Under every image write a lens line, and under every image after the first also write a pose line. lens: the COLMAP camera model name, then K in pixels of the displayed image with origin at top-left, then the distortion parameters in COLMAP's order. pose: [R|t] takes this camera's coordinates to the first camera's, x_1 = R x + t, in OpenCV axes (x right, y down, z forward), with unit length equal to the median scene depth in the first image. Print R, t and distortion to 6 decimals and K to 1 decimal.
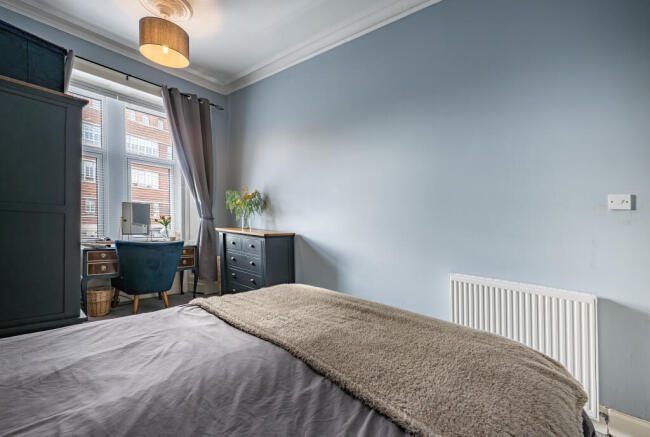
lens RADIAL K [[290.0, 0, 323.4], [0, 290.0, 231.5], [0, 0, 1]] dist [-0.001938, -0.000236]
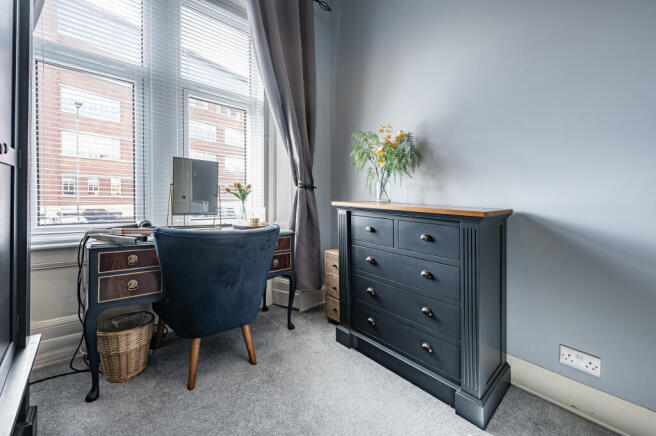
lens RADIAL K [[266.3, 0, 325.4], [0, 266.3, 200.1], [0, 0, 1]] dist [-0.000193, -0.000072]
pose [[0.992448, -0.013459, -0.121929, -0.322772], [0.009193, 0.999328, -0.035488, 0.002553], [0.122325, 0.034099, 0.991904, 0.500396]]
